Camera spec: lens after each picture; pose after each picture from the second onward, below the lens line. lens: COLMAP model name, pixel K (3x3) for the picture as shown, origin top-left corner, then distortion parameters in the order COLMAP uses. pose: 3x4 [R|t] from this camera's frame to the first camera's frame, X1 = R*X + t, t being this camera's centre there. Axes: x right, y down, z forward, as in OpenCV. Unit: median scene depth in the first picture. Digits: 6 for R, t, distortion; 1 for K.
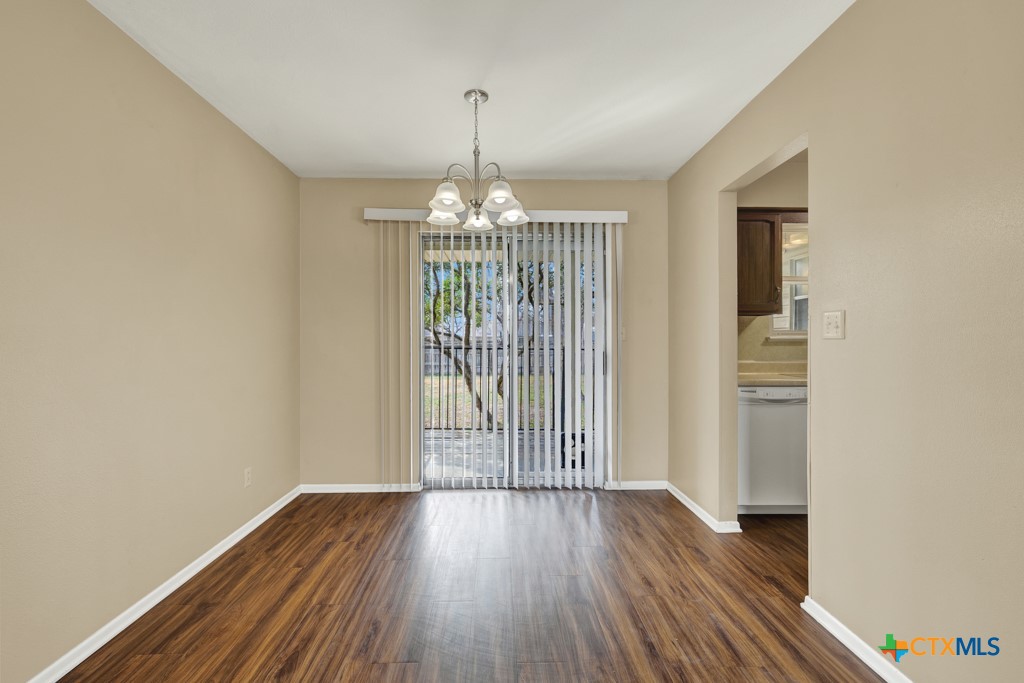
lens RADIAL K [[410.5, 0, 515.3], [0, 410.5, 344.7], [0, 0, 1]] dist [0.003679, 0.000150]
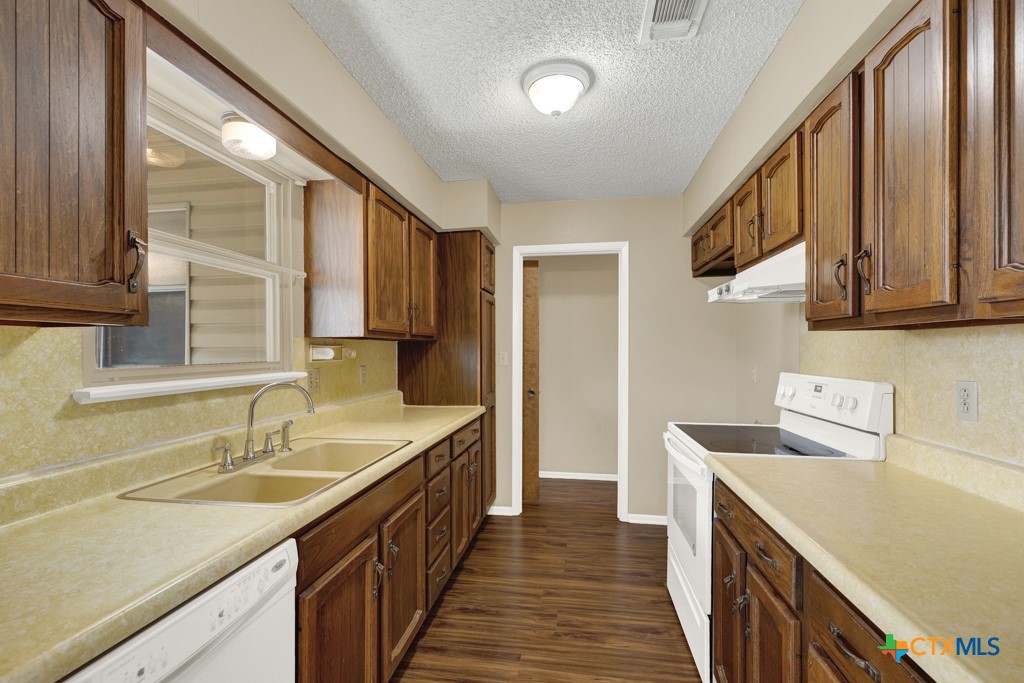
lens RADIAL K [[442.6, 0, 512.6], [0, 442.6, 346.6], [0, 0, 1]] dist [-0.000064, 0.001294]
pose [[0.153556, 0.003242, 0.988135, 0.348430], [0.005398, 0.999977, -0.004120, -0.055557], [-0.988125, 0.005967, 0.153535, 0.661411]]
